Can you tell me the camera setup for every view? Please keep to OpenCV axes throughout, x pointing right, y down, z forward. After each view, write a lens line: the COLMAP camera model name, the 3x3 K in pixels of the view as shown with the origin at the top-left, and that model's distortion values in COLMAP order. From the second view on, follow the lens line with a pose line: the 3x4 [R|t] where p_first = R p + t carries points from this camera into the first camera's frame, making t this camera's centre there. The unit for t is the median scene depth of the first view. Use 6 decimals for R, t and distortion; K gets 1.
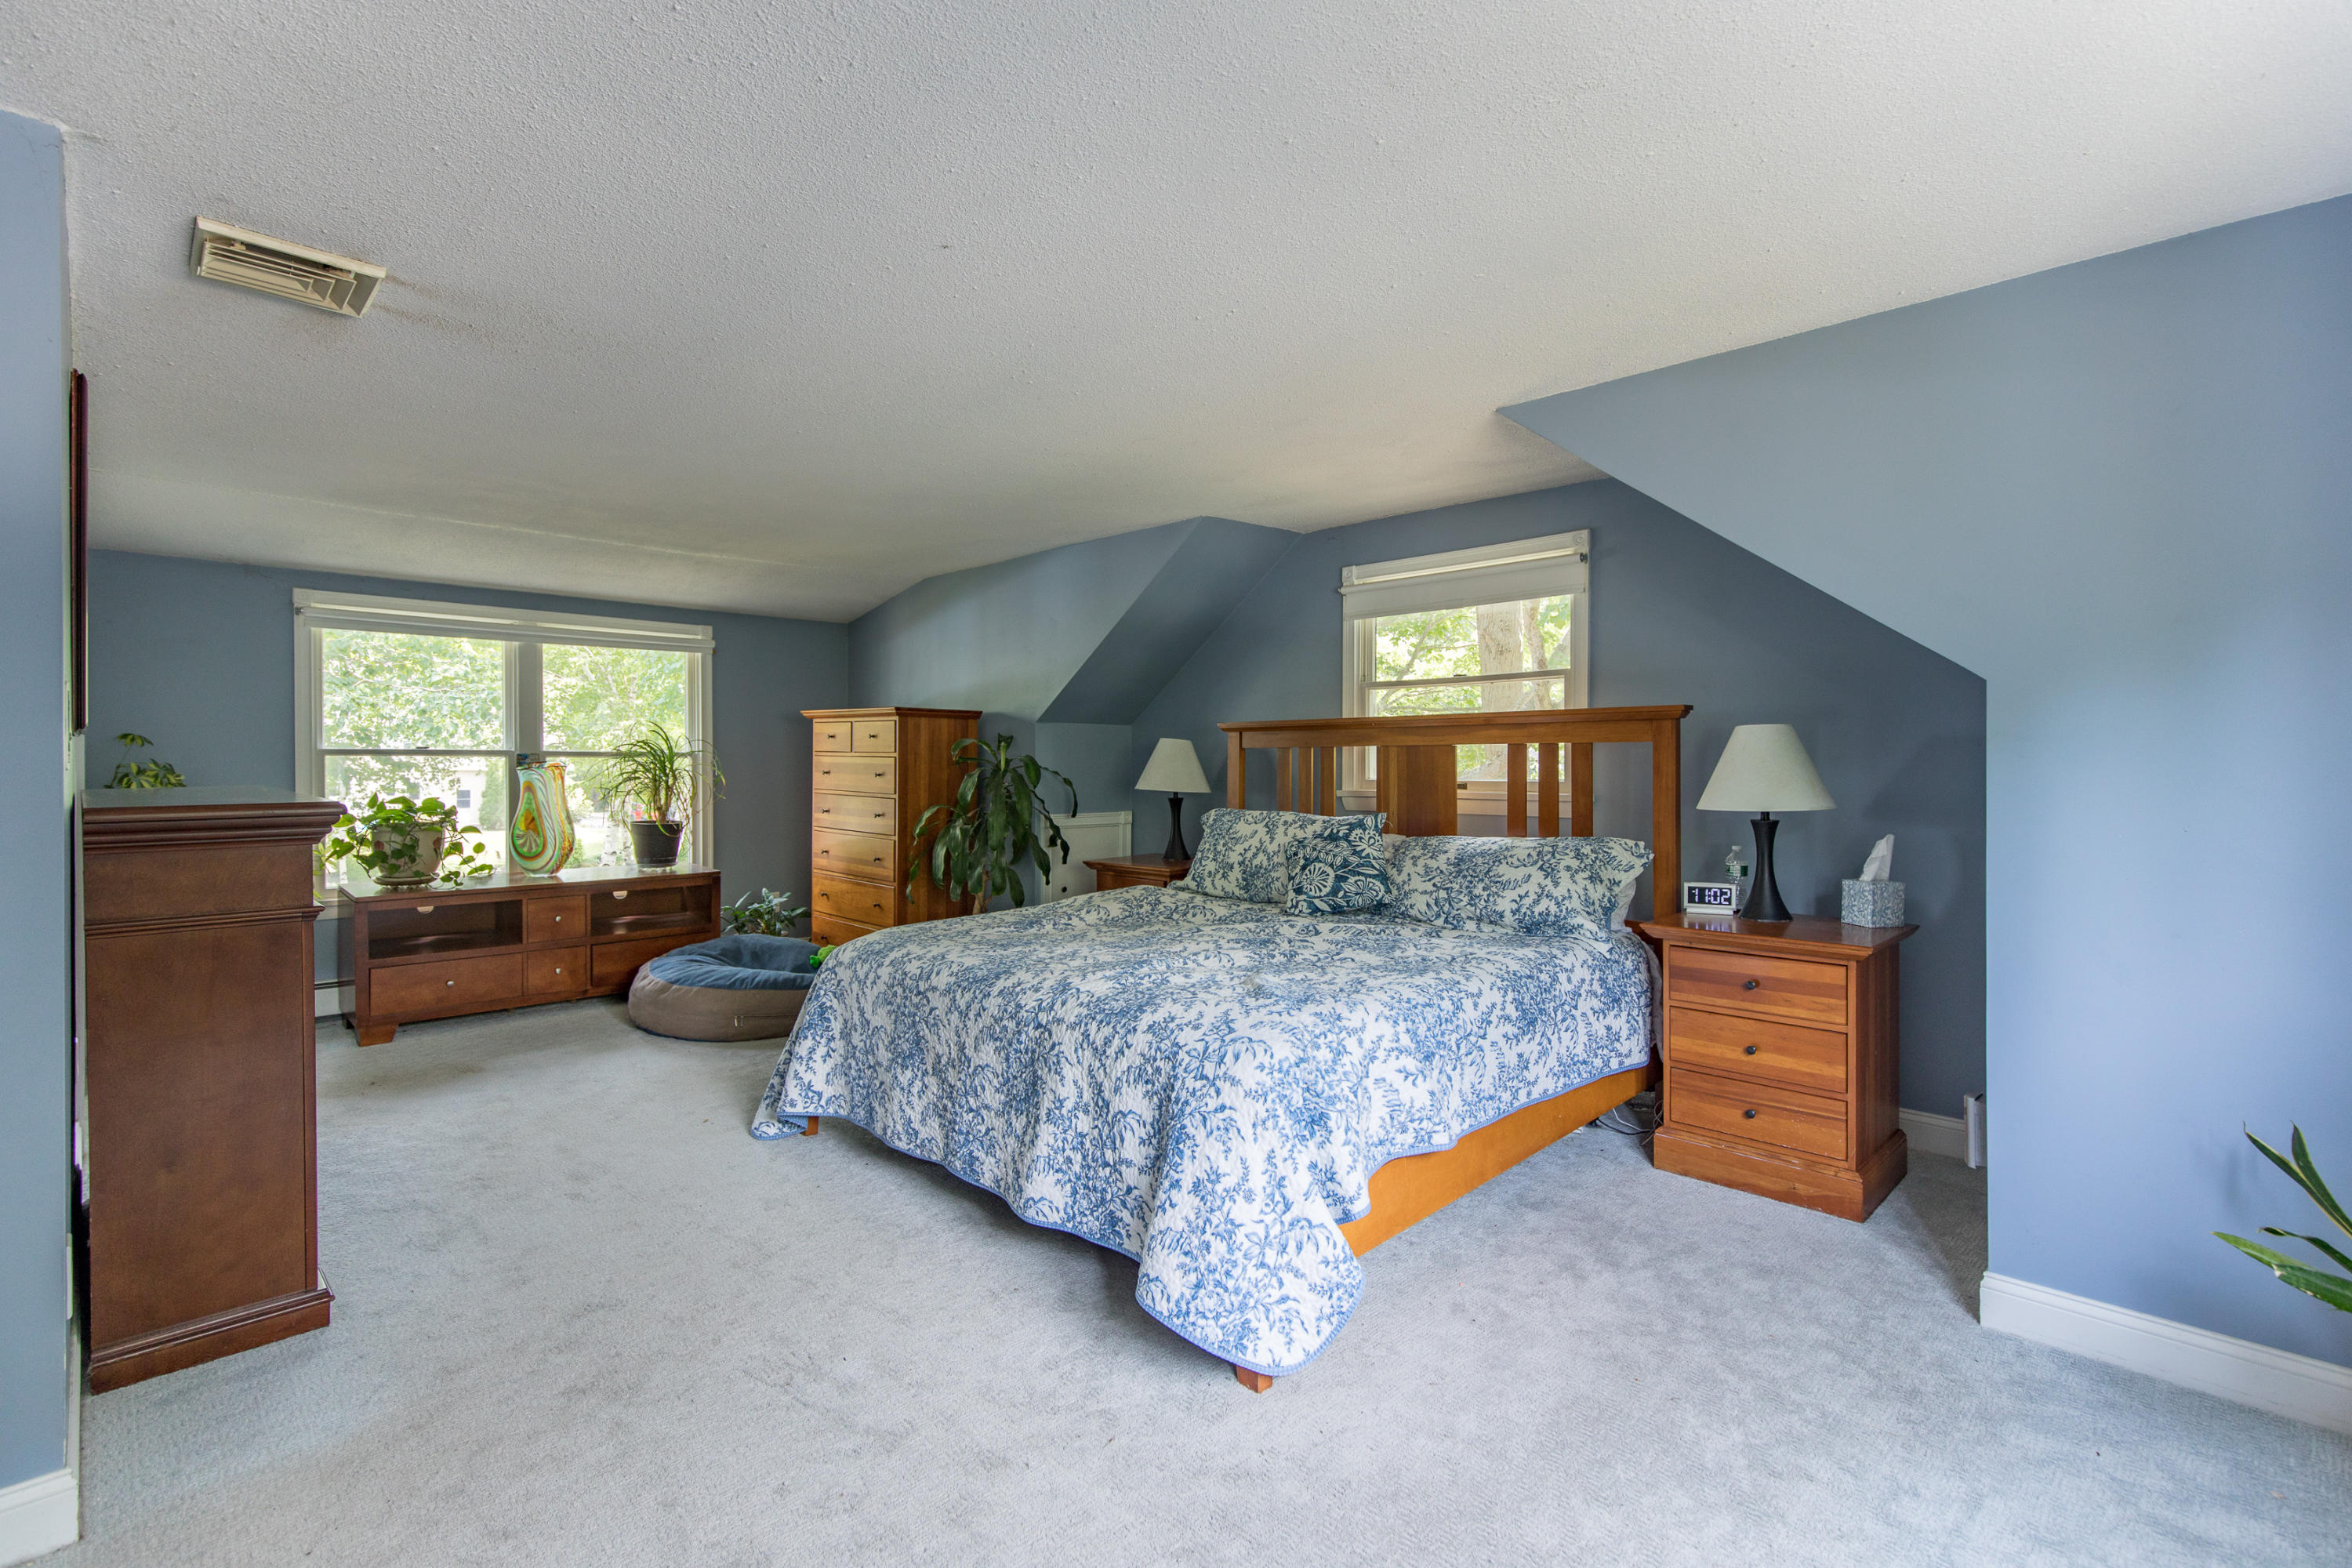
lens RADIAL K [[1059.7, 0, 1193.6], [0, 1059.7, 771.1], [0, 0, 1]] dist [-0.000827, -0.000063]
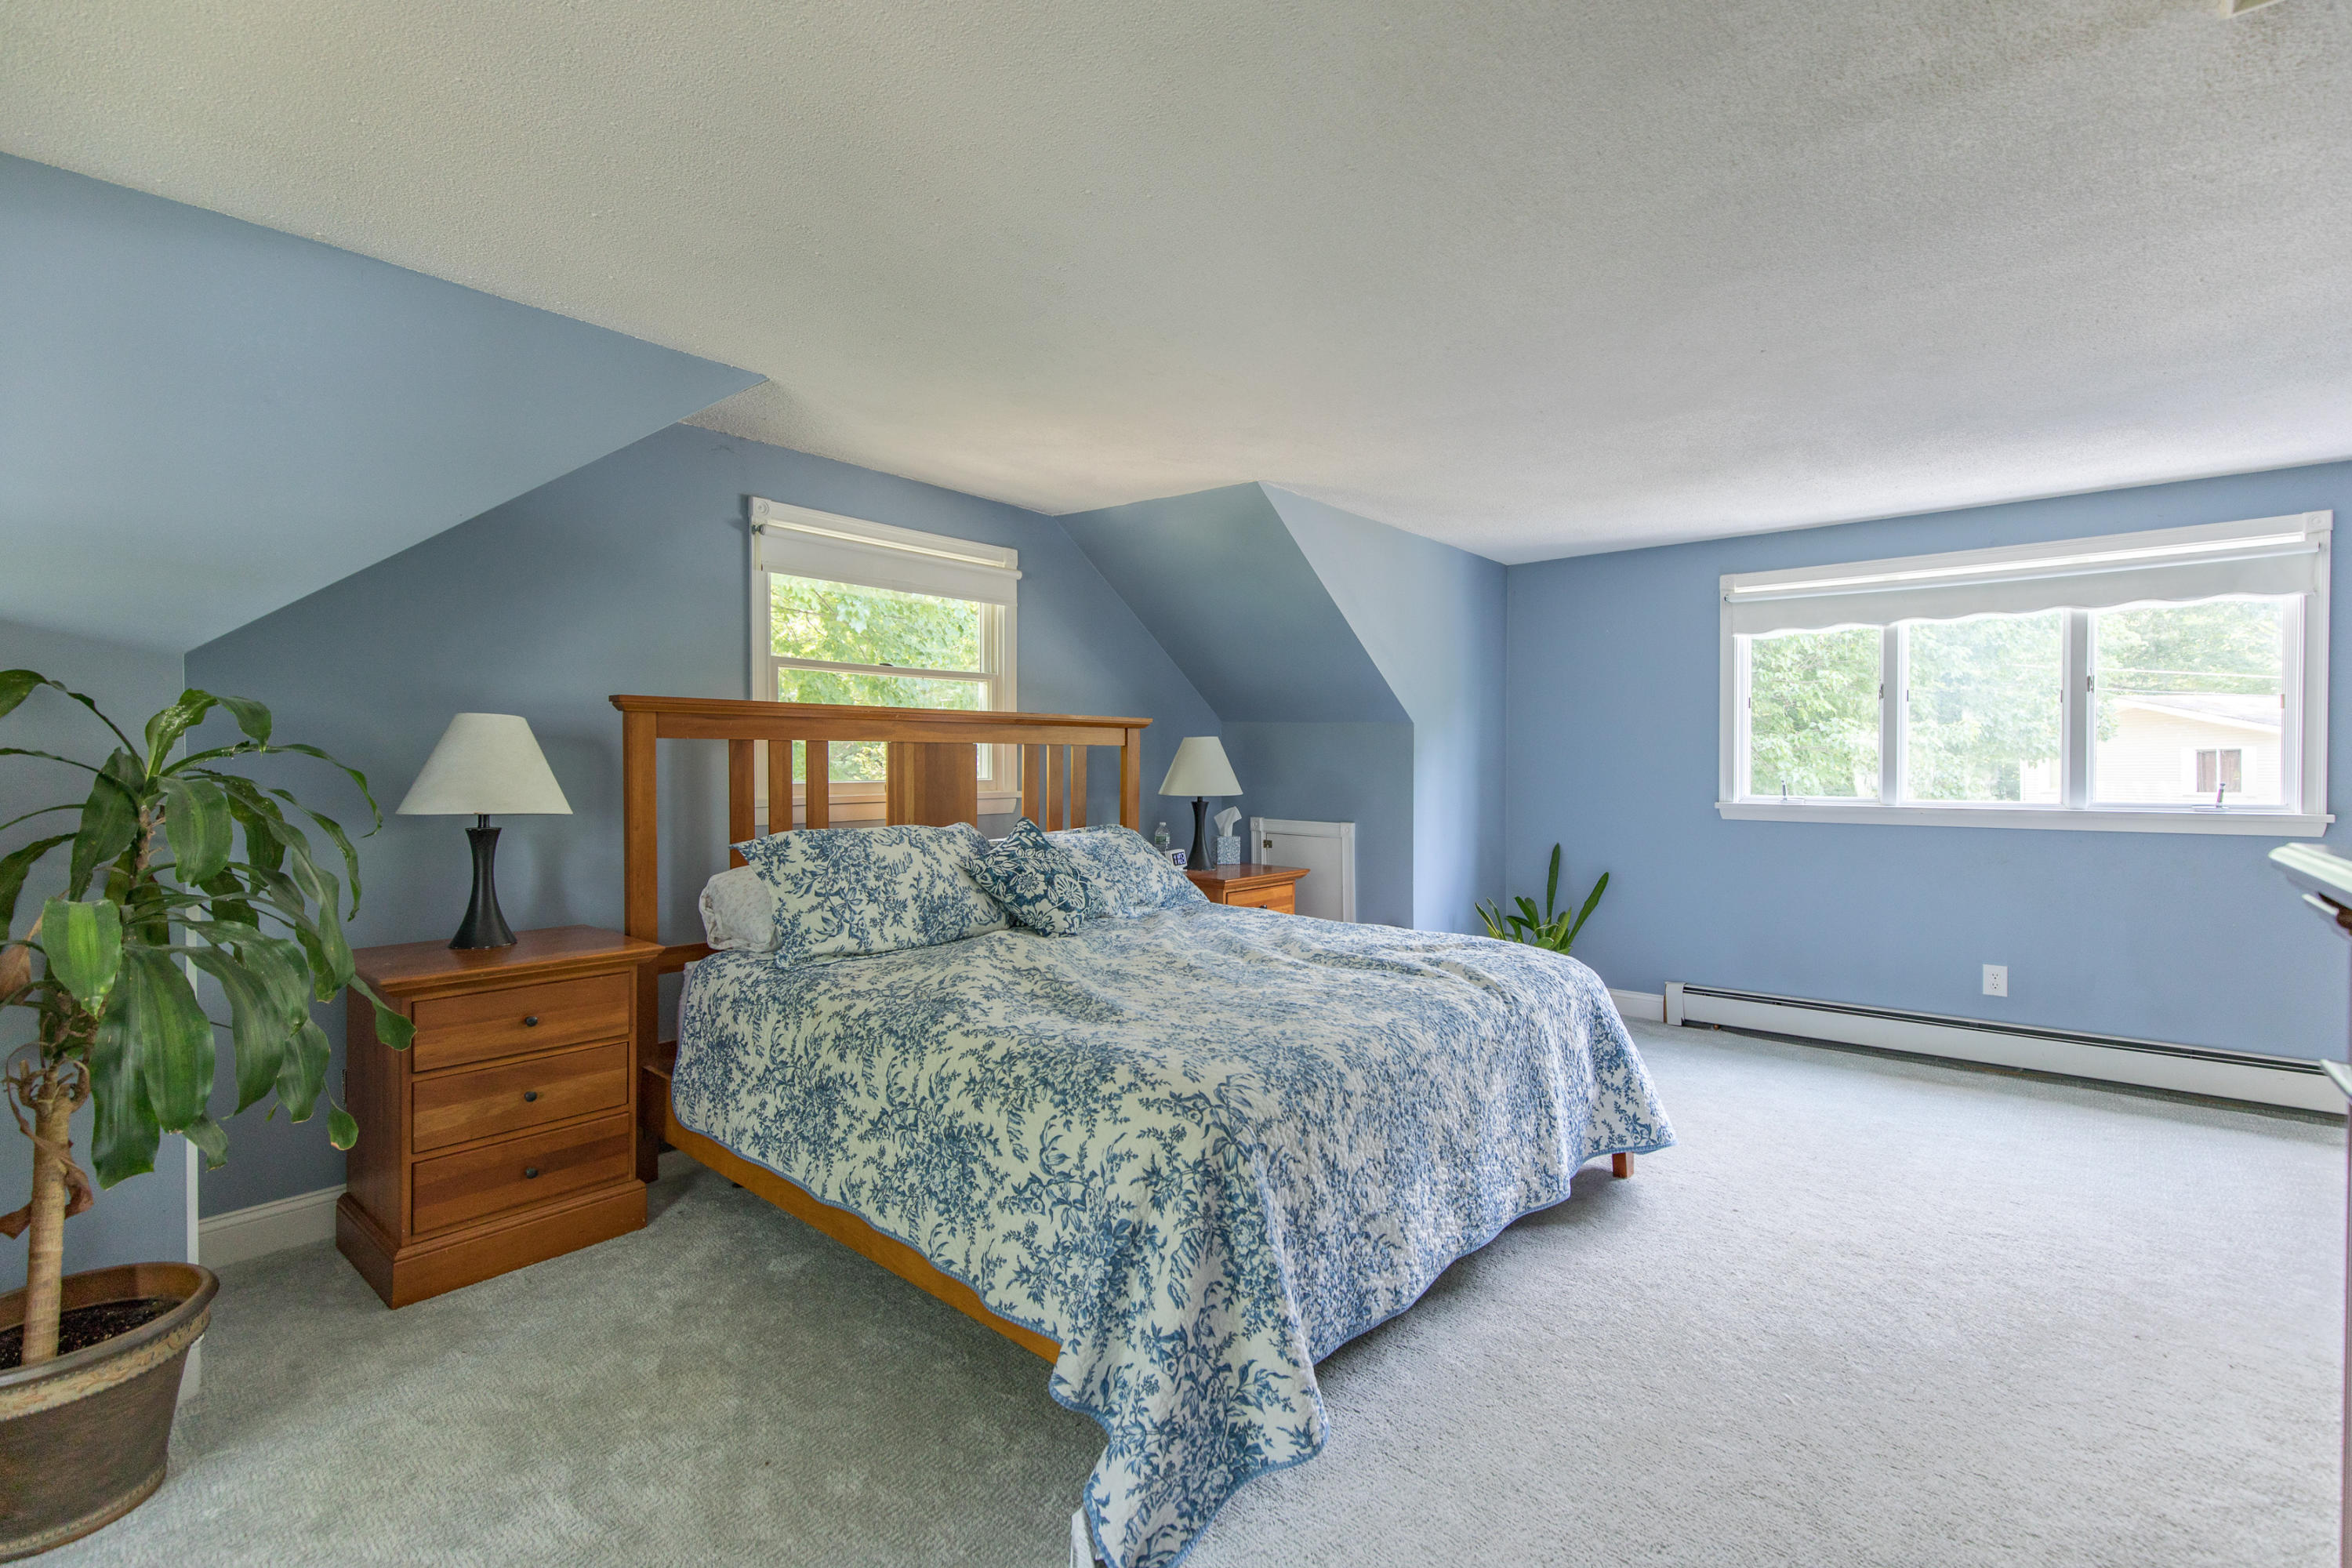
lens RADIAL K [[1059.7, 0, 1193.6], [0, 1059.7, 771.1], [0, 0, 1]] dist [-0.000827, -0.000063]
pose [[-0.066972, -0.007062, 0.997730, -0.712134], [0.002852, 0.999970, 0.007269, -0.006287], [-0.997751, 0.003333, -0.066950, 0.864888]]
